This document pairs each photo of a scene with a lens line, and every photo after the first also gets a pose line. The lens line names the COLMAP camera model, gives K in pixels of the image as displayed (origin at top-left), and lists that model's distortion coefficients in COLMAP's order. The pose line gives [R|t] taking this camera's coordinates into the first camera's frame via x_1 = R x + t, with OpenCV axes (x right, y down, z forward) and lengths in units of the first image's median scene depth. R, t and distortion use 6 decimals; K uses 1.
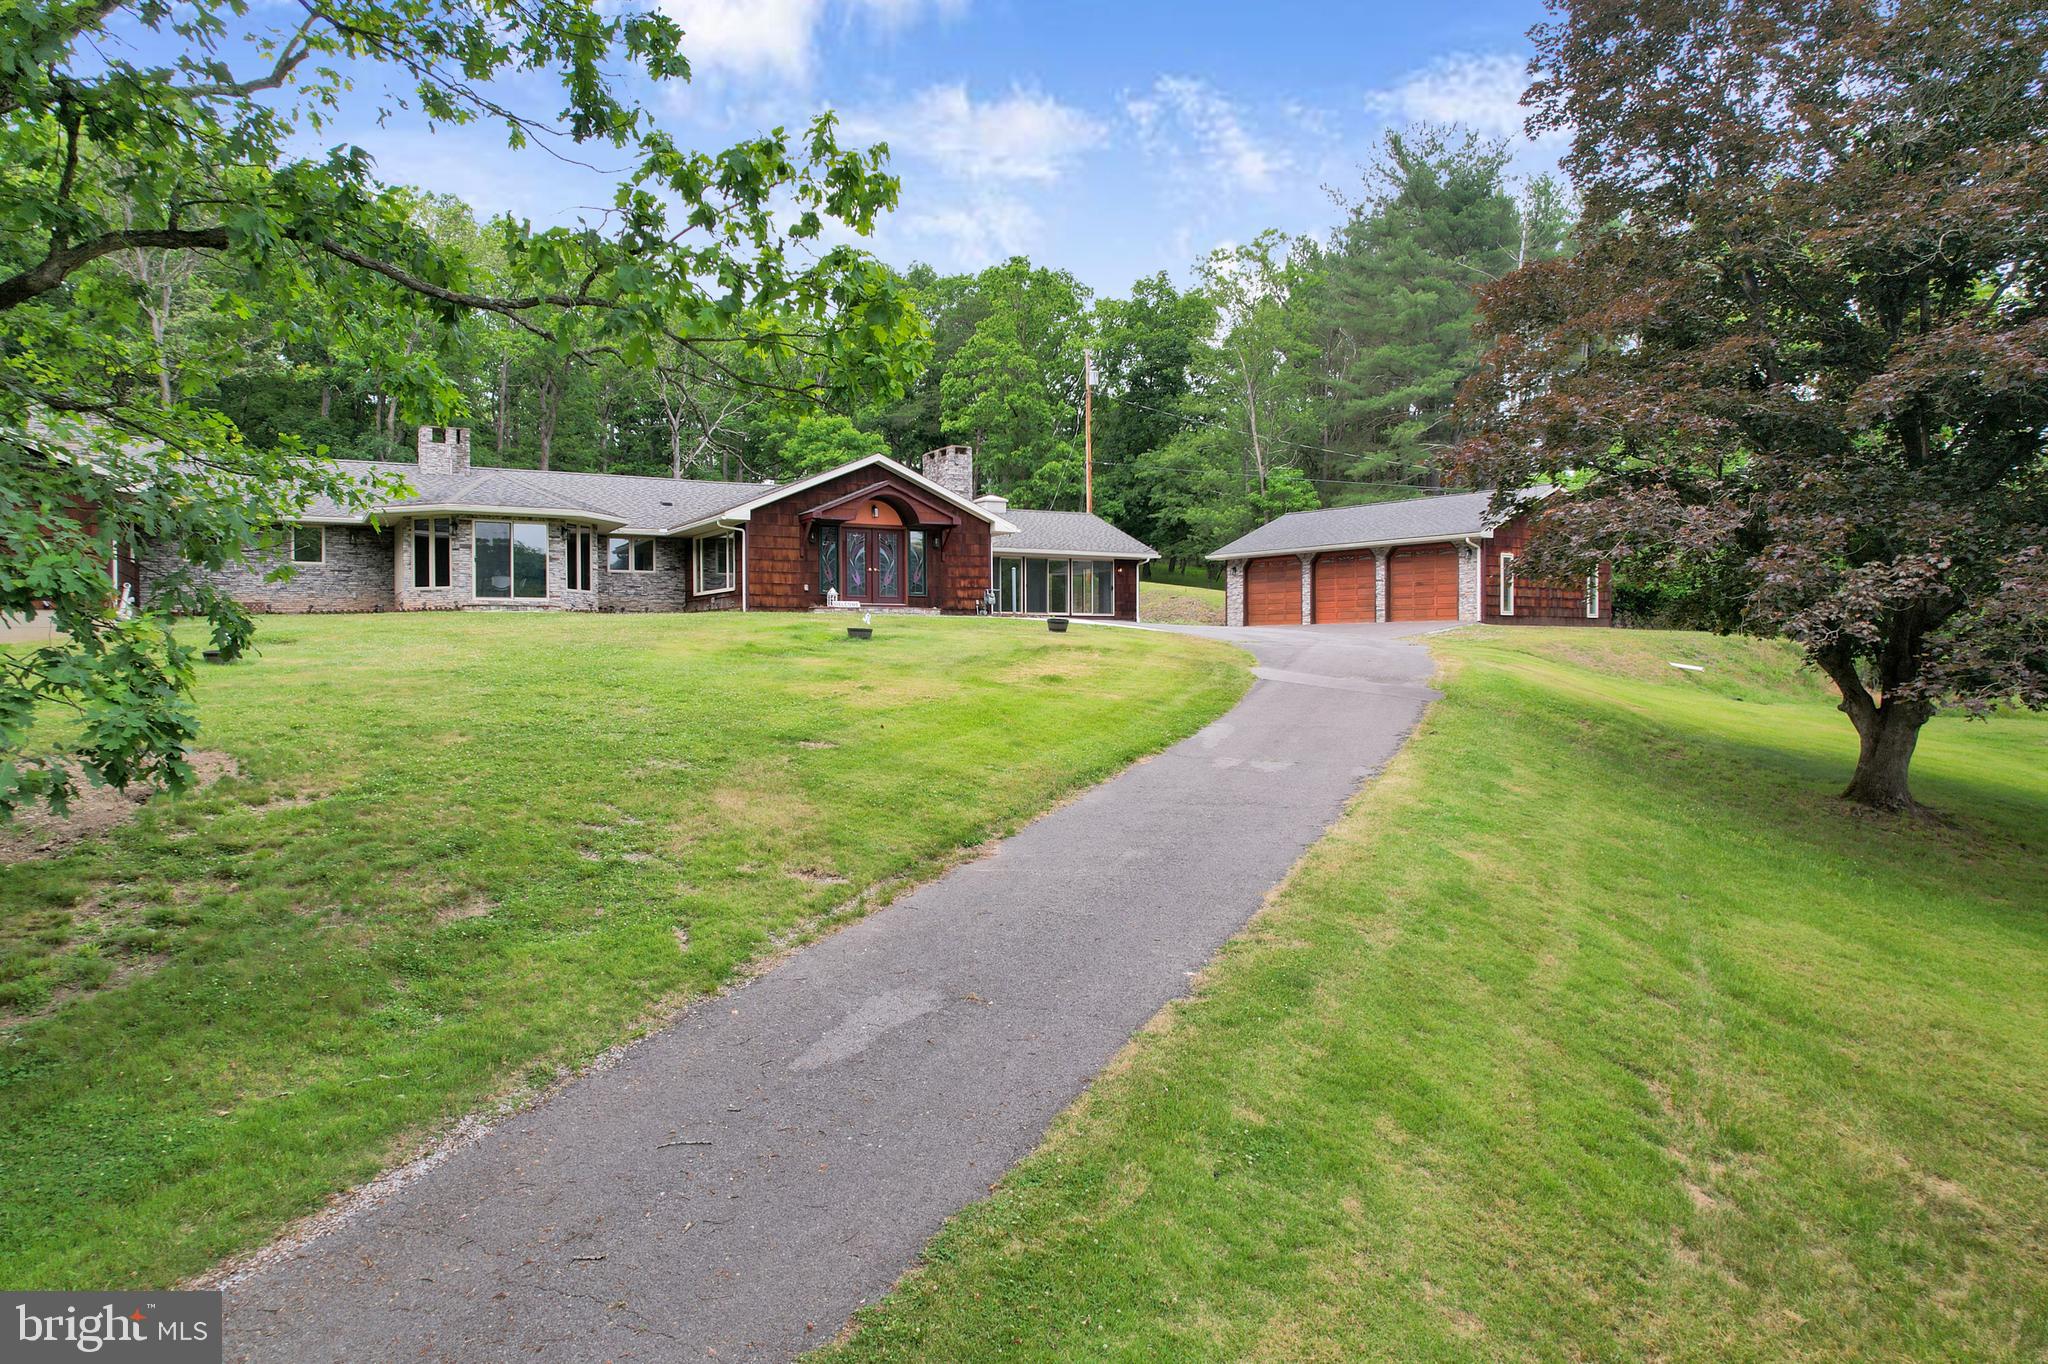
lens RADIAL K [[1335.7, 0, 1031.9], [0, 1335.7, 693.9], [0, 0, 1]] dist [-0.073851, 0.066974]
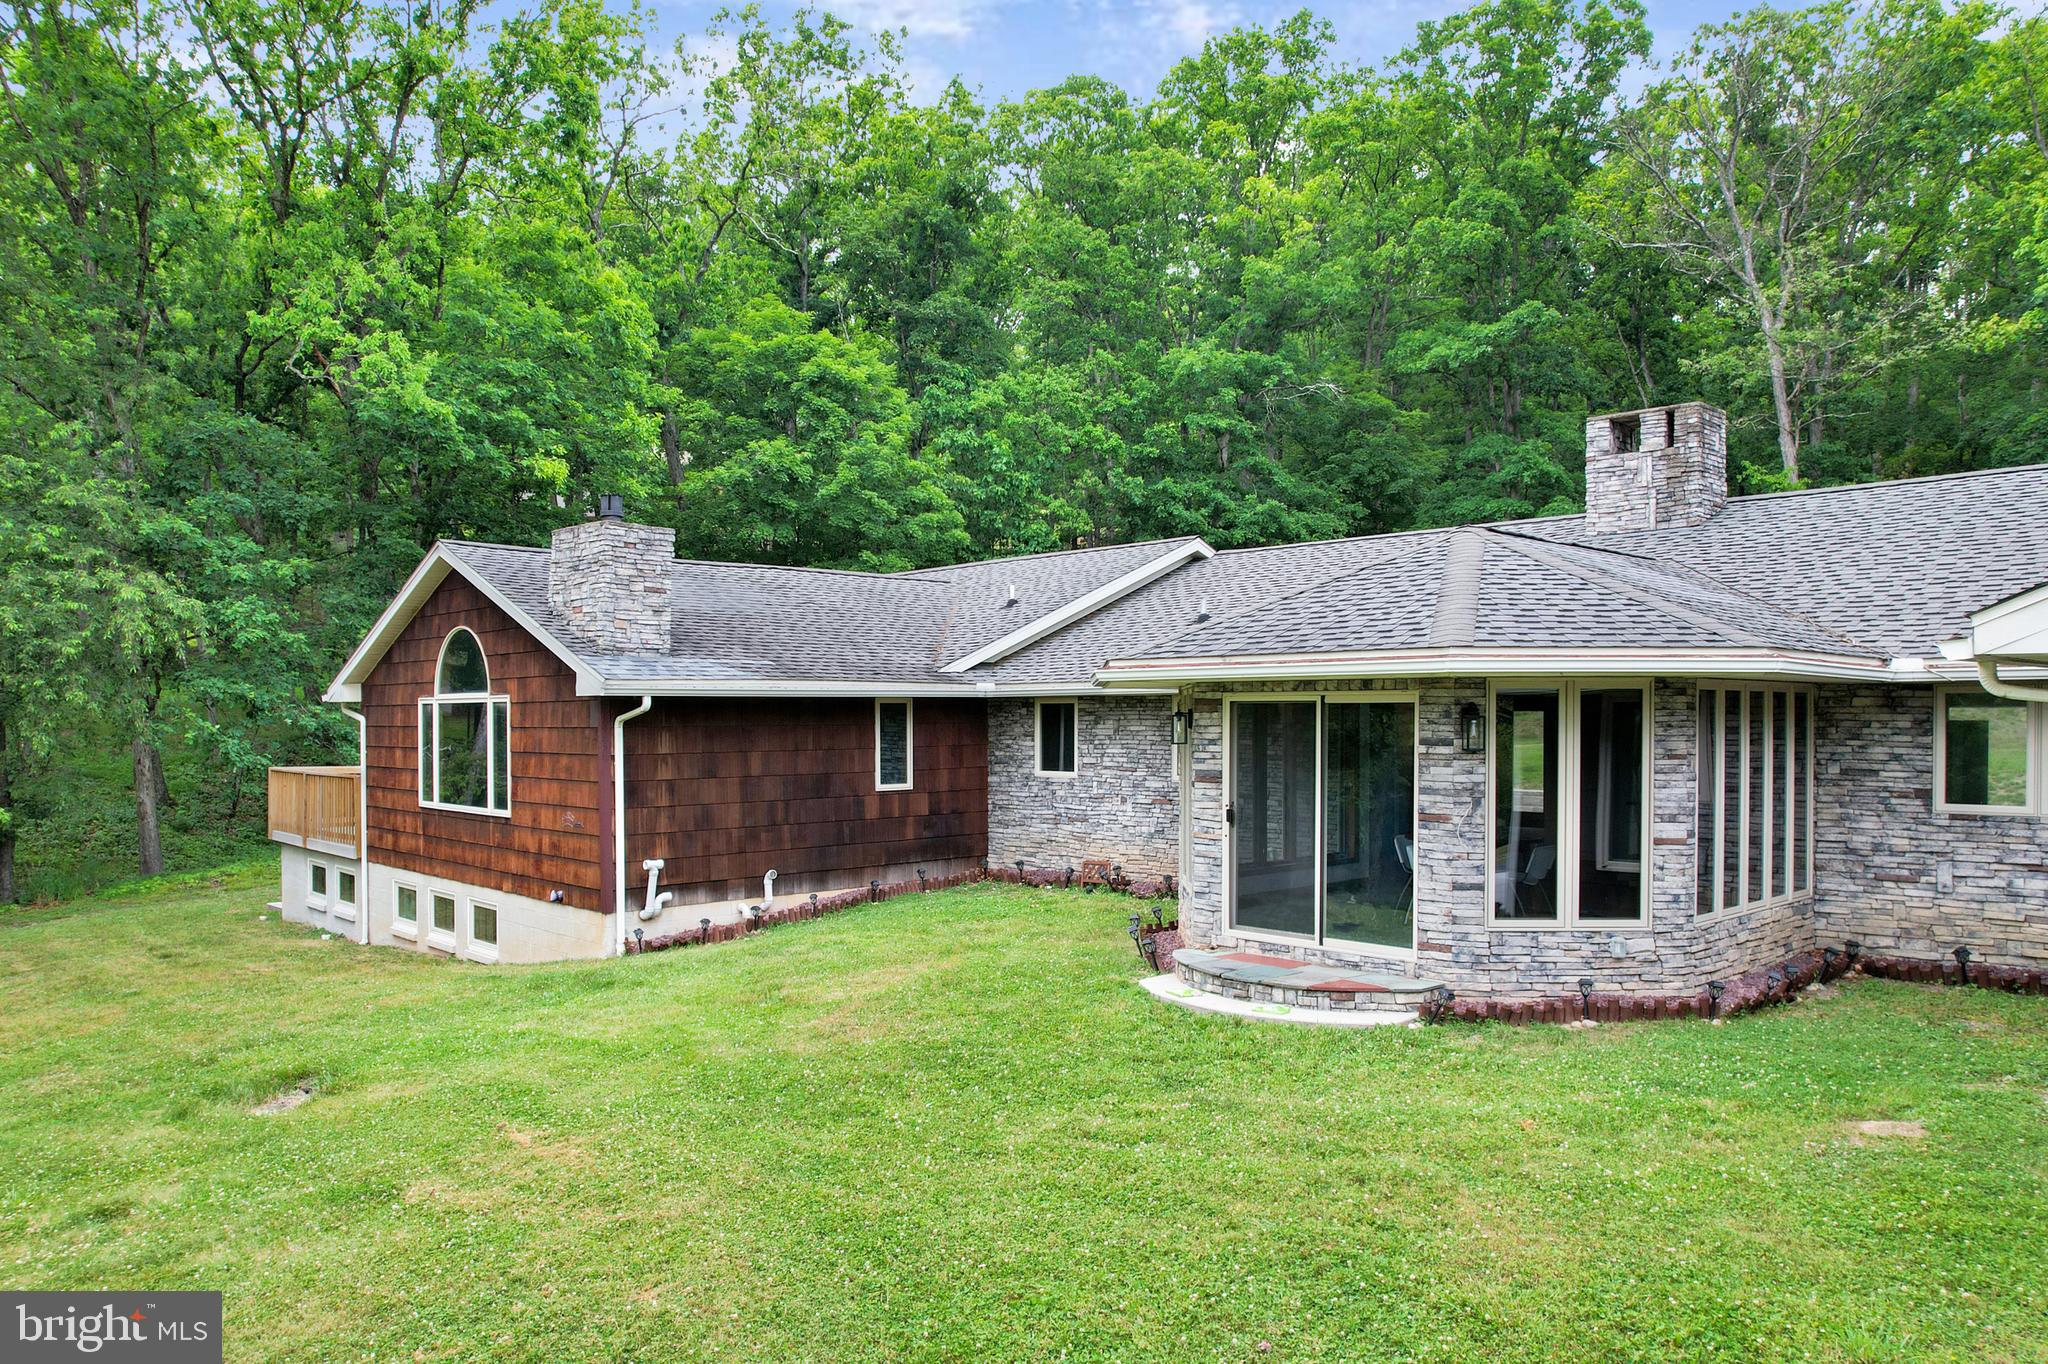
lens RADIAL K [[1431.2, 0, 985.5], [0, 1431.2, 732.0], [0, 0, 1]] dist [-0.055831, 0.024249]
pose [[0.211107, 0.013601, -0.977368, -0.058799], [-0.026916, 0.999605, 0.008096, -0.092130], [0.977092, 0.024598, 0.211389, 0.640862]]
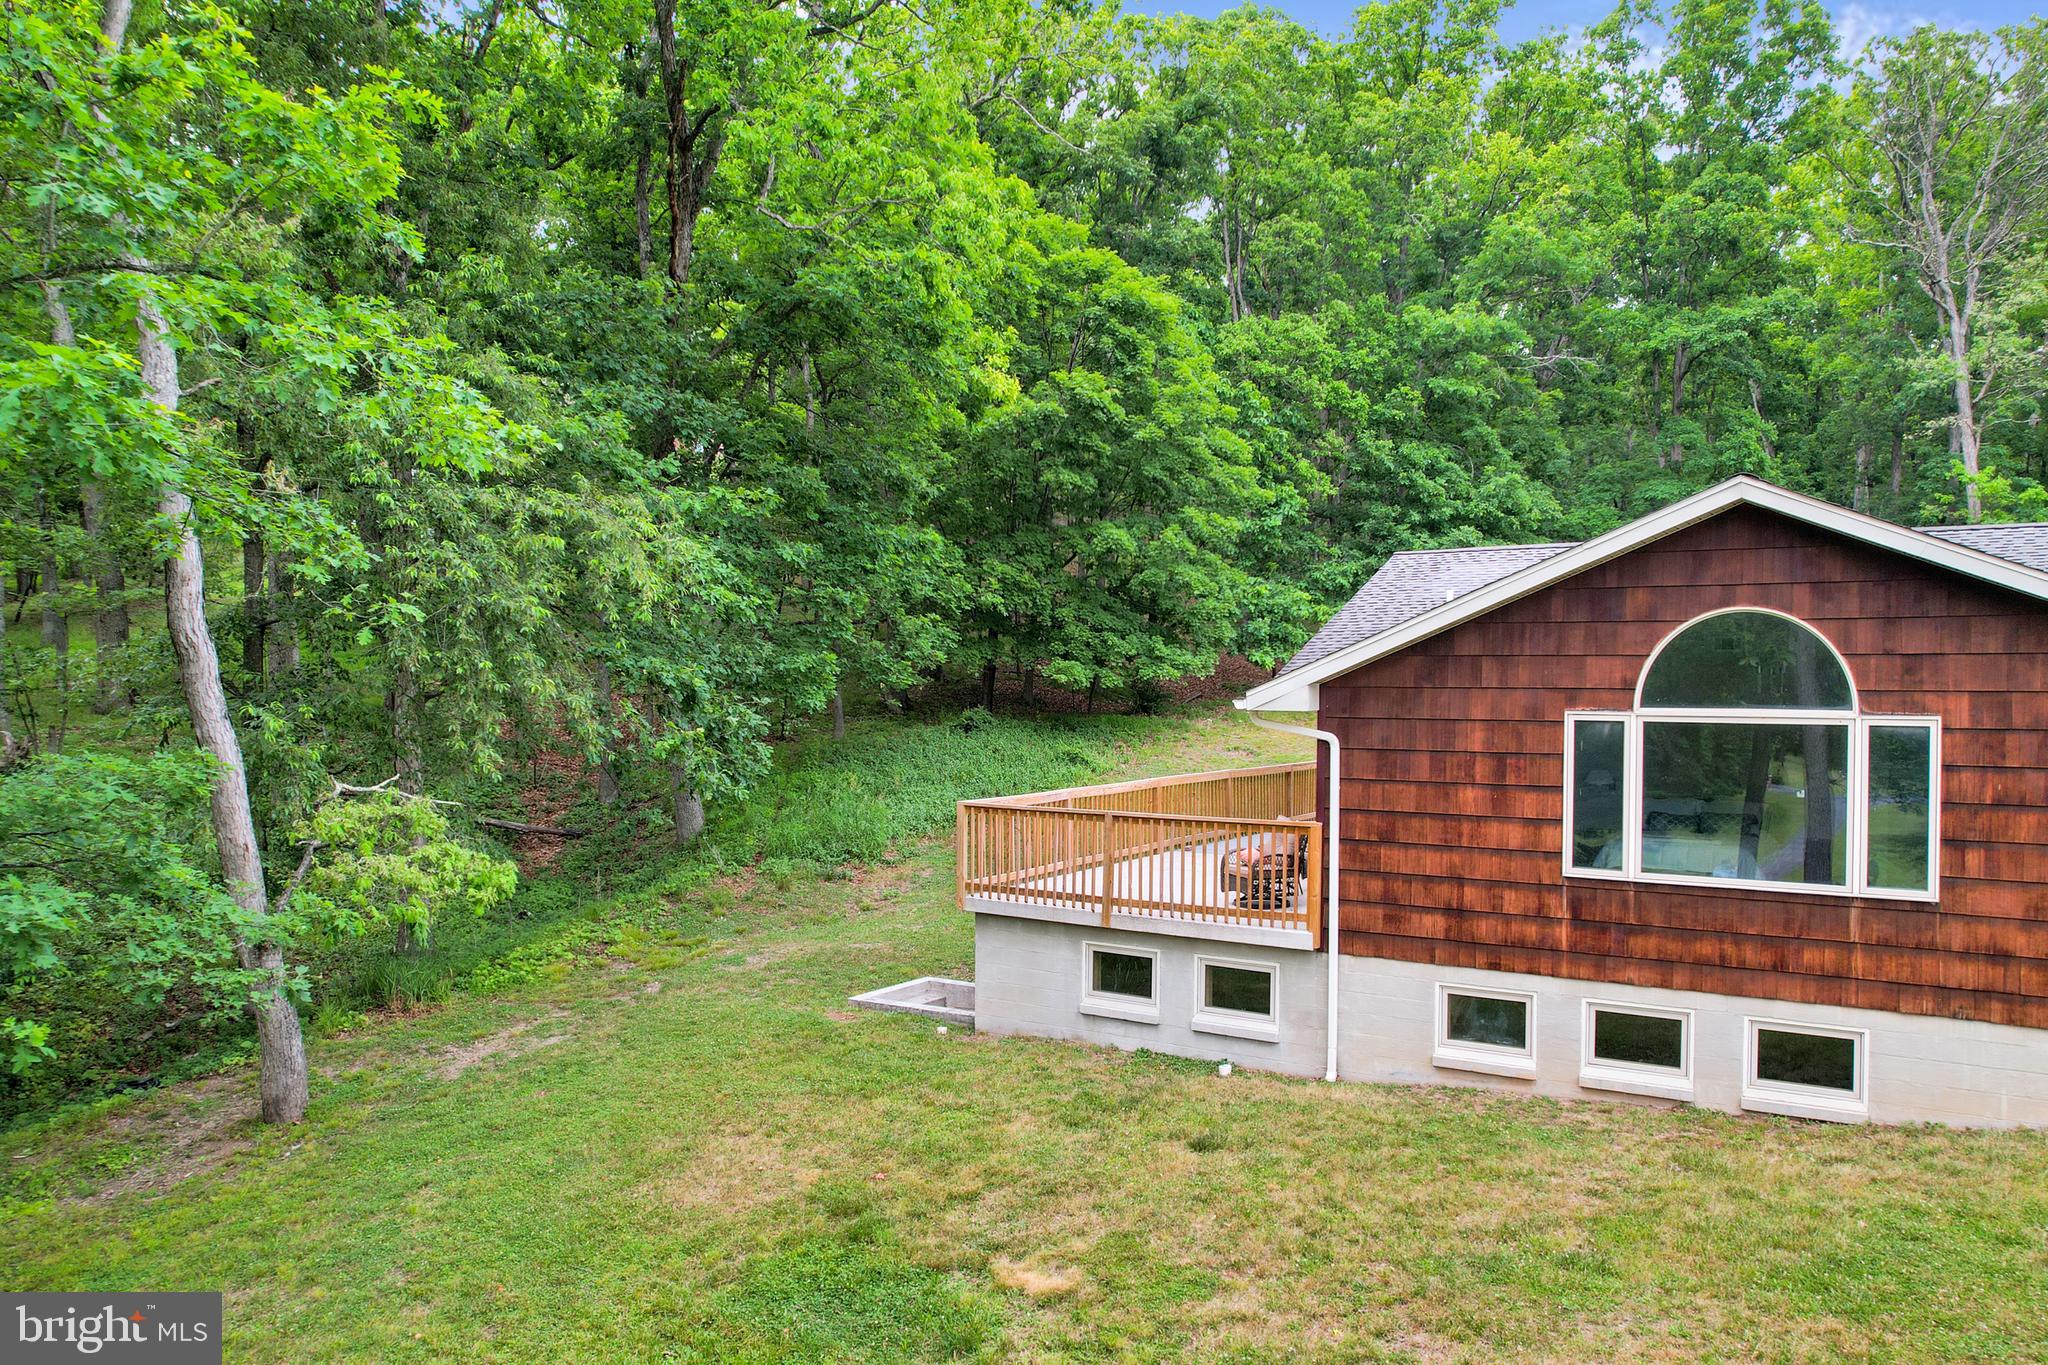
lens RADIAL K [[1422.9, 0, 1057.7], [0, 1422.9, 678.8], [0, 0, 1]] dist [-0.056499, 0.007125]
pose [[0.472424, 0.003963, -0.881363, -0.333245], [-0.033505, 0.999348, -0.013466, -0.093741], [0.880735, 0.035892, 0.472248, 0.321184]]
